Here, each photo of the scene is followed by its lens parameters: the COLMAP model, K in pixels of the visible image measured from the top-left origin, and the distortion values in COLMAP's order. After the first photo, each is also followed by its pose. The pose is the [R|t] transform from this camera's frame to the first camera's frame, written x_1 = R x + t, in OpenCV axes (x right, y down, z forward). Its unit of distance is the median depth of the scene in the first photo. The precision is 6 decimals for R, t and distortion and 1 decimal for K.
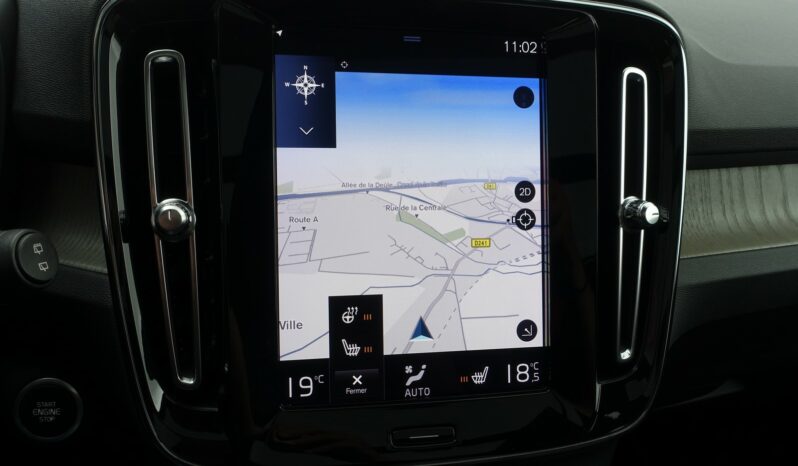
lens RADIAL K [[706.7, 0, 402.0], [0, 706.7, 232.8], [0, 0, 1]] dist [-0.001316, -0.022588]
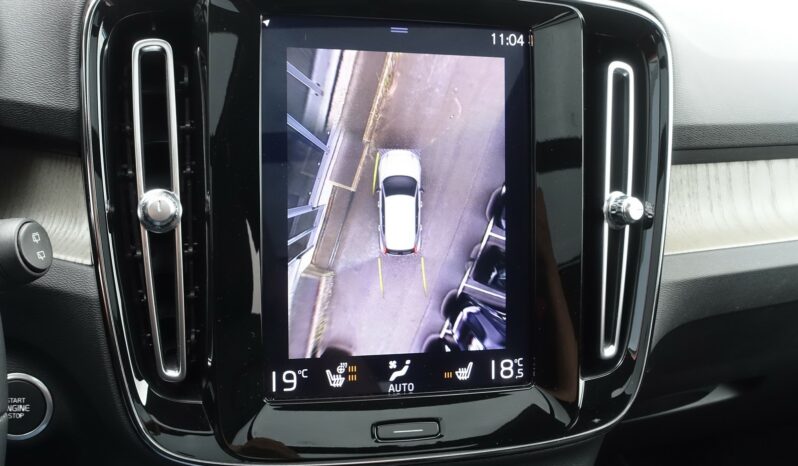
lens RADIAL K [[875.9, 0, 401.4], [0, 875.9, 228.9], [0, 0, 1]] dist [-0.039736, 0.000000]
pose [[0.998336, 0.009223, 0.056925, -0.048298], [-0.009311, 0.999956, 0.001277, 0.002080], [-0.056911, -0.001805, 0.998378, -0.214888]]
